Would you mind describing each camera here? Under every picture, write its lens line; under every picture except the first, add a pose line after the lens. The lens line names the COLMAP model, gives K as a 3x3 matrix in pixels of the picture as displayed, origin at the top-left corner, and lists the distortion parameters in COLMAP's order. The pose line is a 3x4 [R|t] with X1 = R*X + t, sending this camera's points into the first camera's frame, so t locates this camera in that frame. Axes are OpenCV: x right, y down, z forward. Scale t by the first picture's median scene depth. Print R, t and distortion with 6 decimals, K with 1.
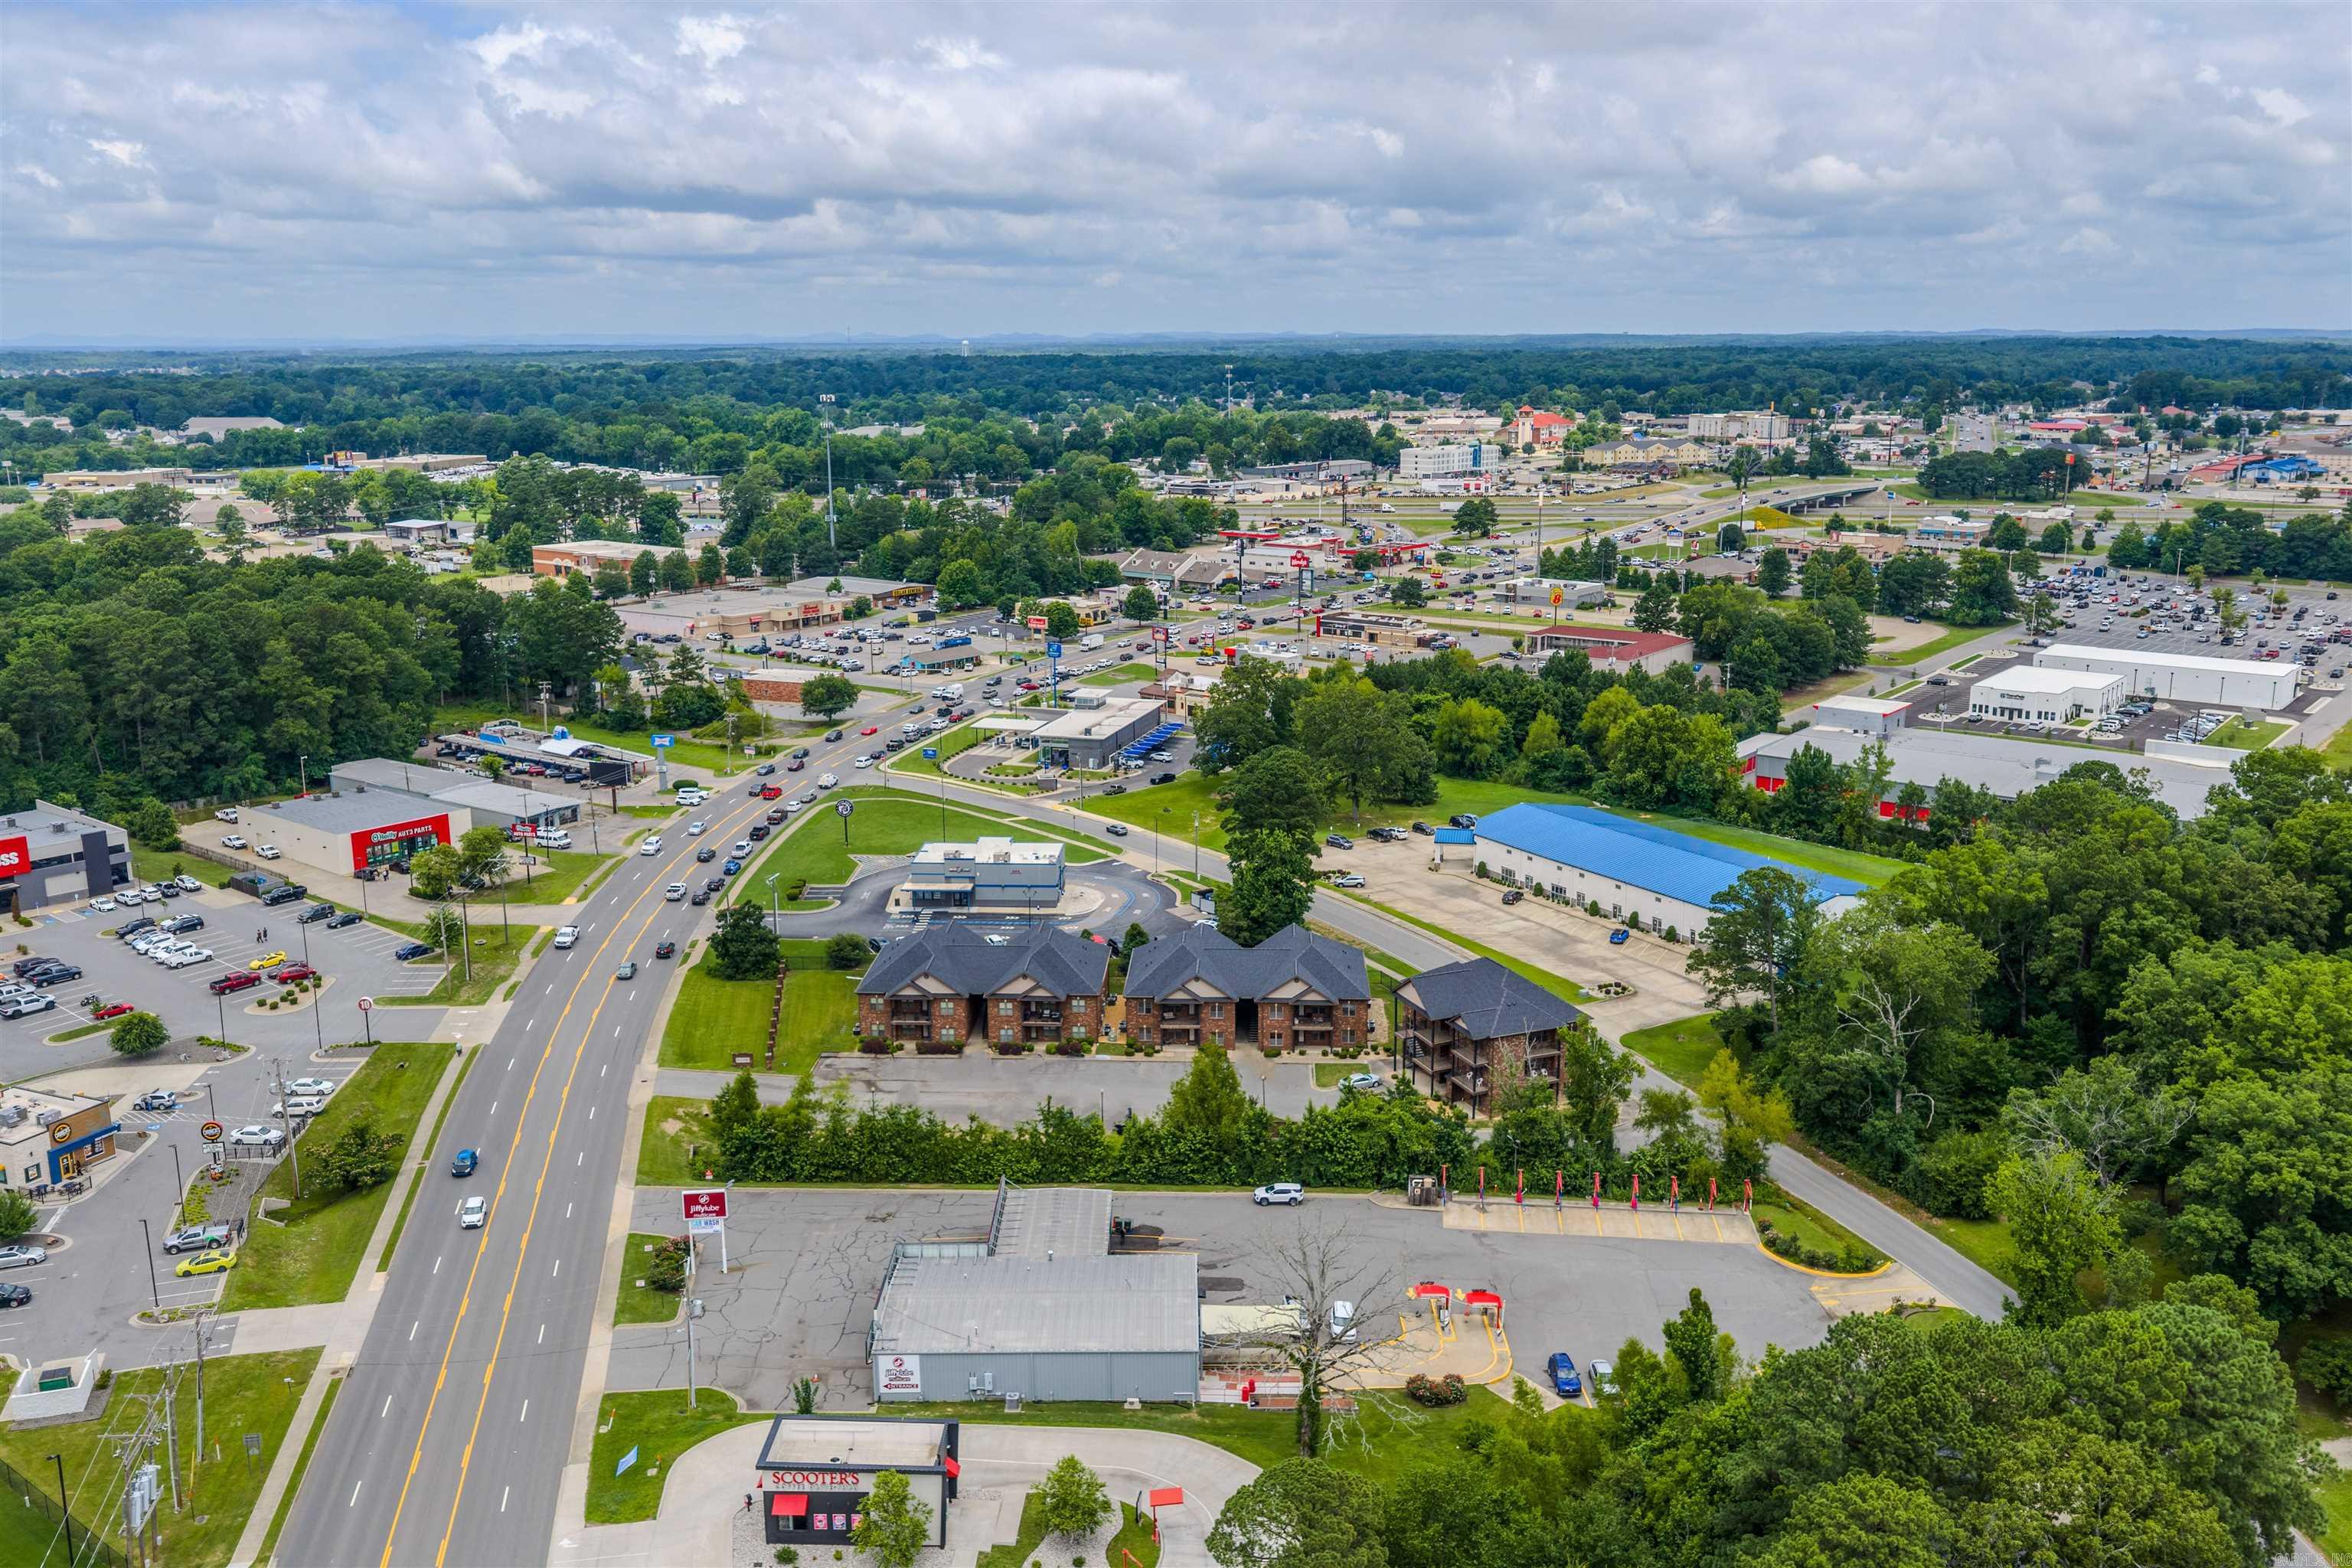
lens RADIAL K [[1948.1, 0, 1176.0], [0, 1948.1, 784.0], [0, 0, 1]] dist [0.002234, -0.005767]
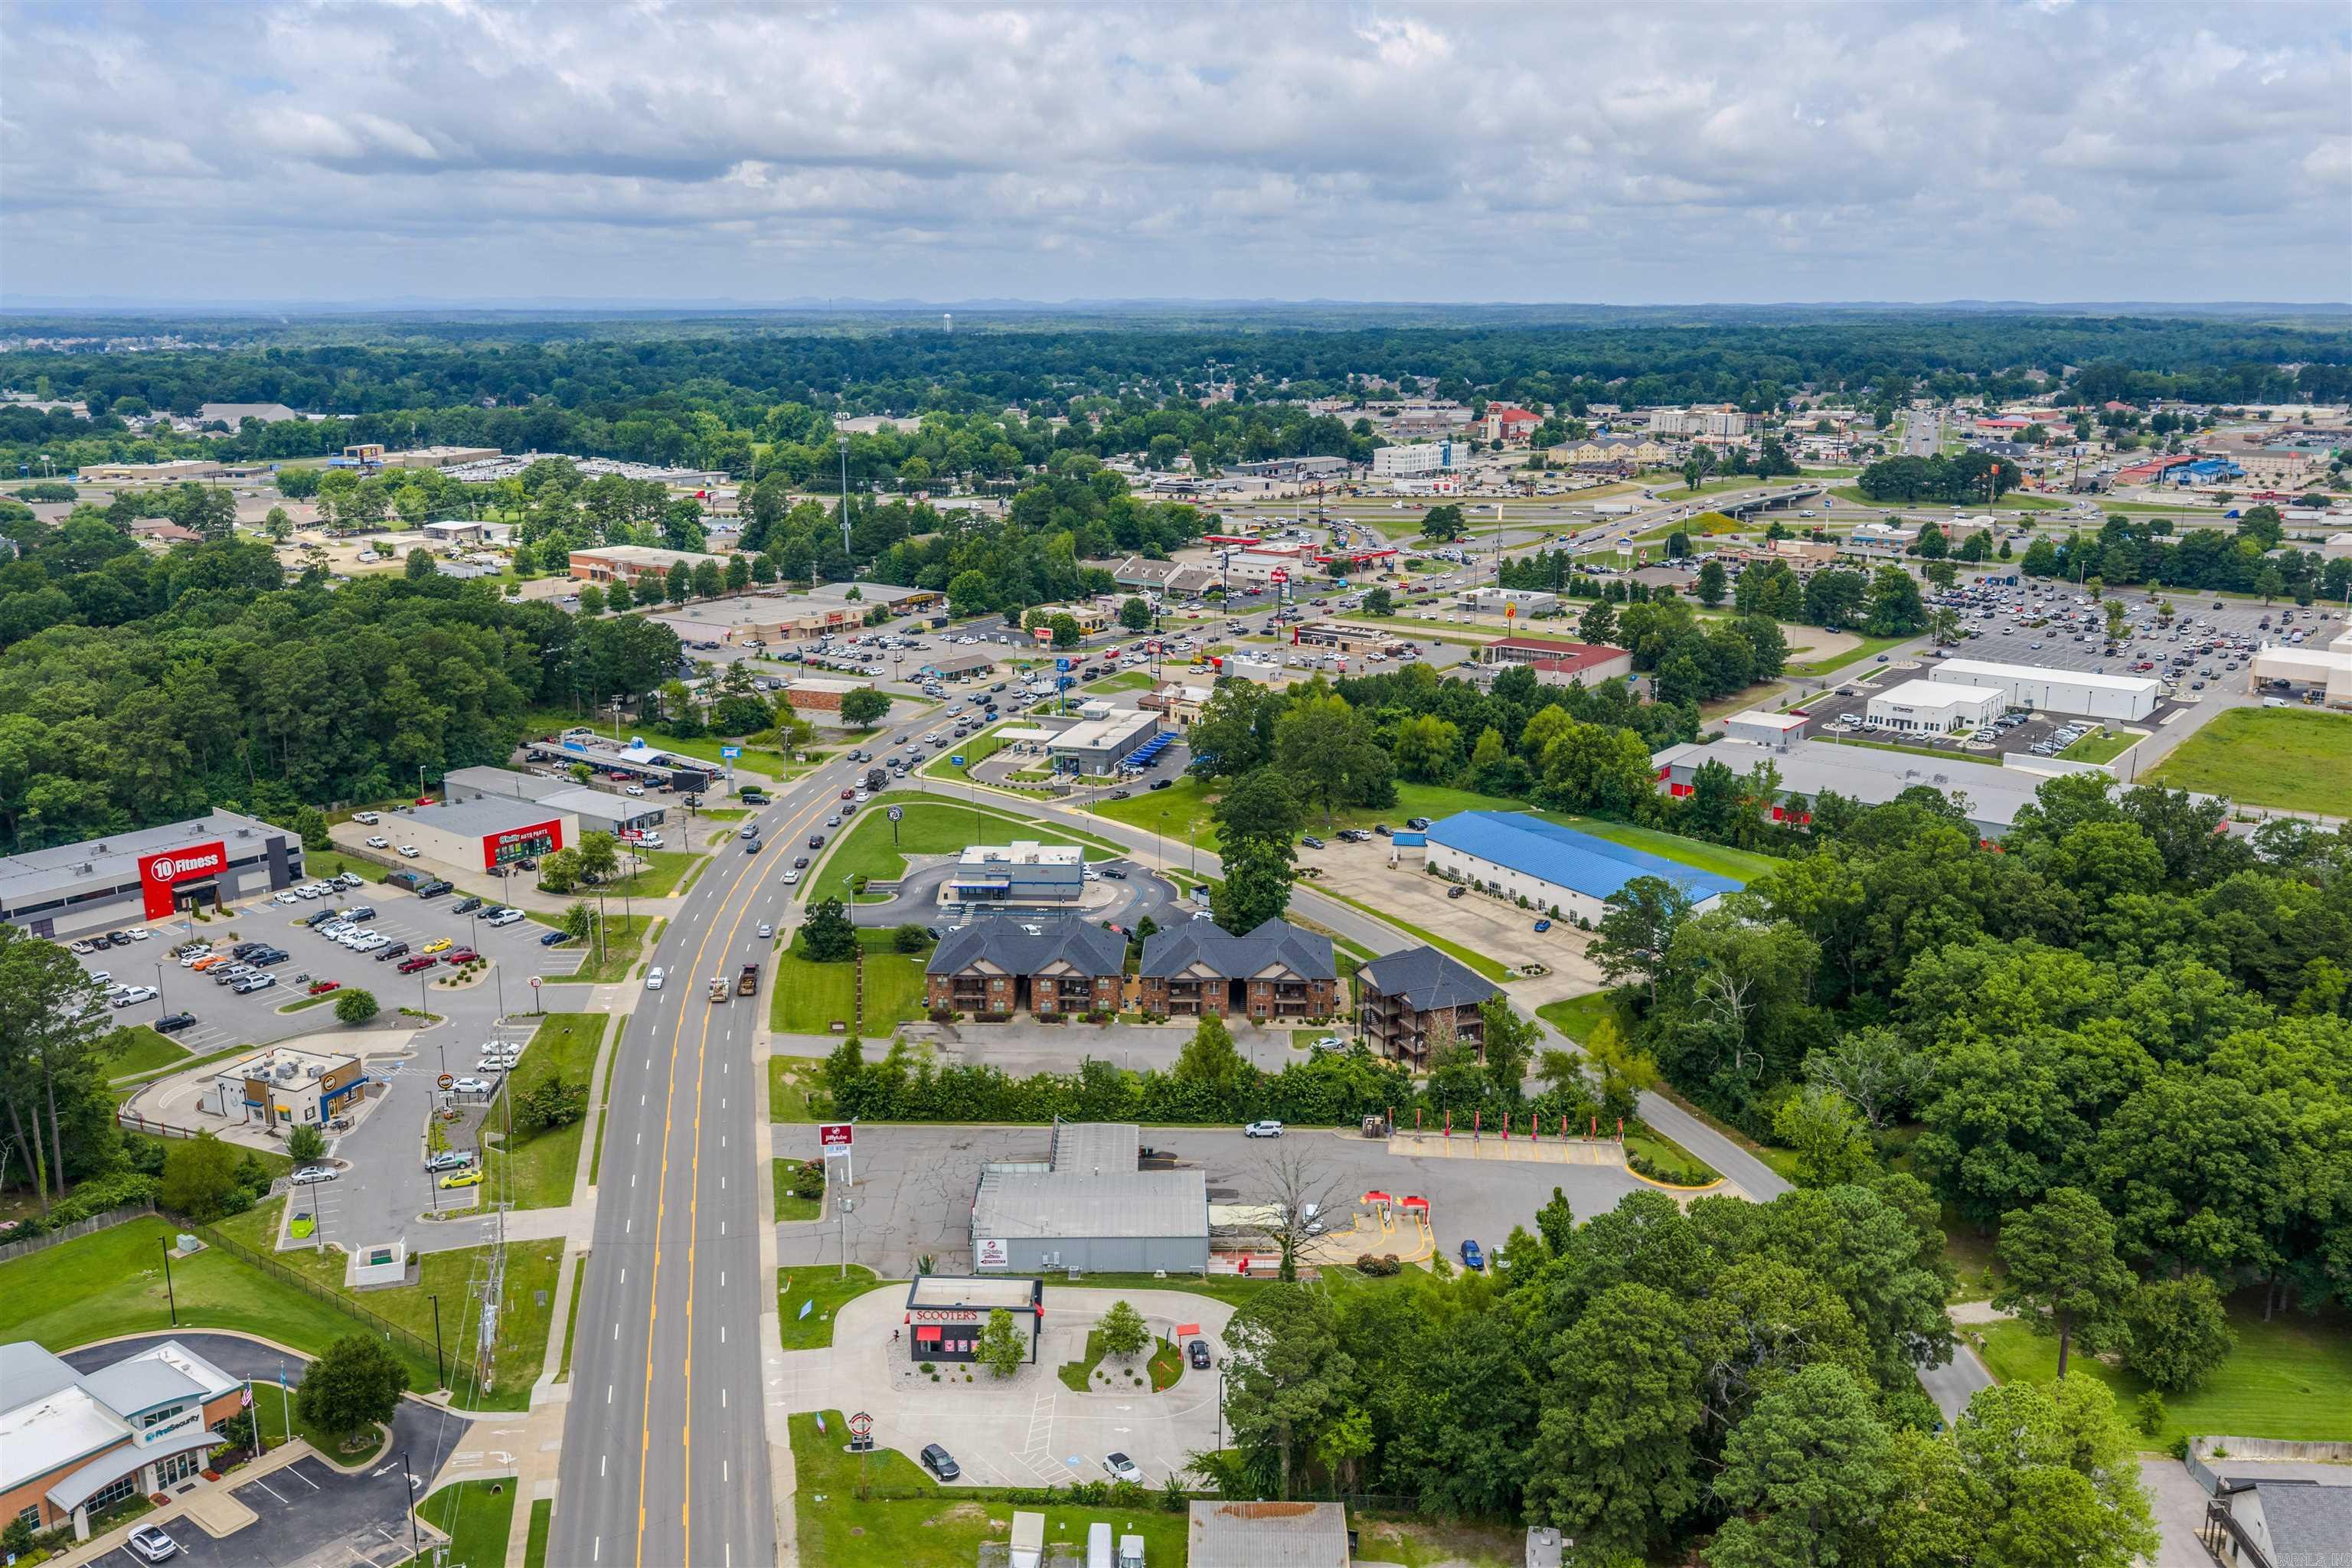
lens RADIAL K [[1954.7, 0, 1176.0], [0, 1954.7, 784.0], [0, 0, 1]] dist [0.002162, -0.004582]
pose [[0.999929, 0.001905, 0.011743, -0.014202], [-0.002110, 0.999846, 0.017446, -0.028247], [-0.011708, -0.017470, 0.999779, -0.196413]]
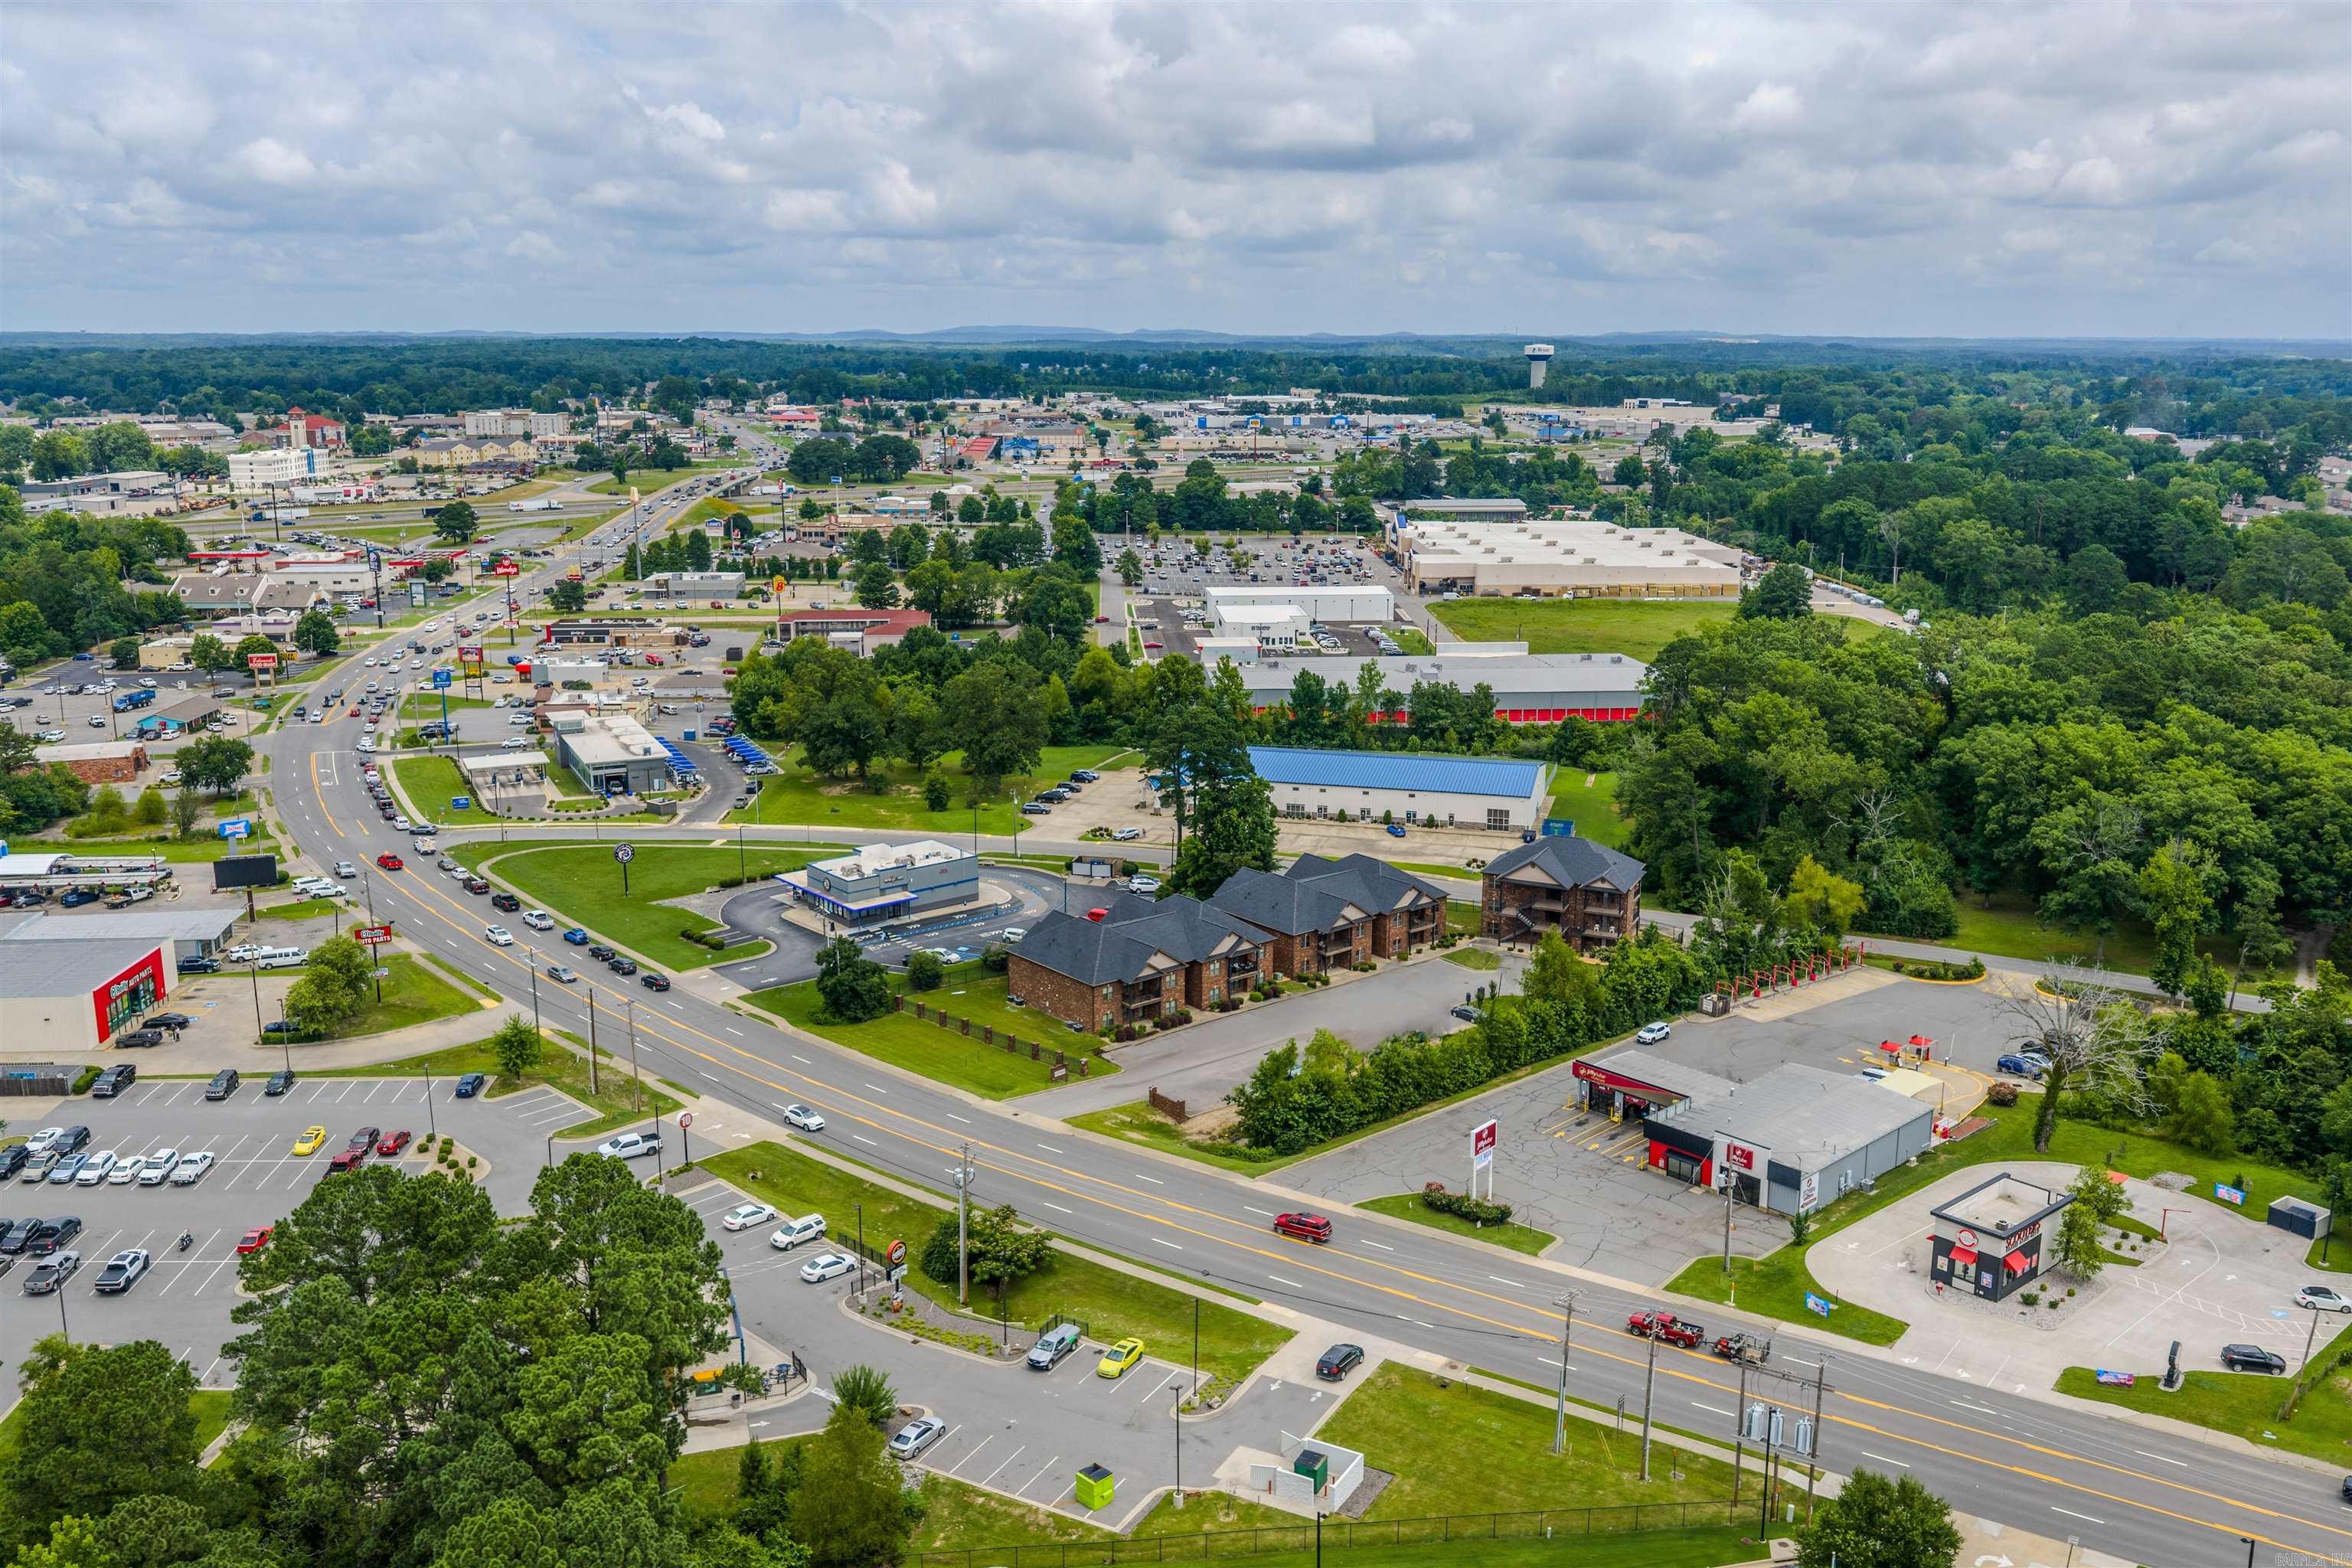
lens RADIAL K [[1934.5, 0, 1183.0], [0, 1934.5, 850.7], [0, 0, 1]] dist [0.007509, -0.004616]
pose [[0.734379, -0.168171, 0.657576, -0.584910], [0.146043, 0.985278, 0.088878, -0.030900], [-0.662842, 0.030764, 0.748127, 0.184608]]
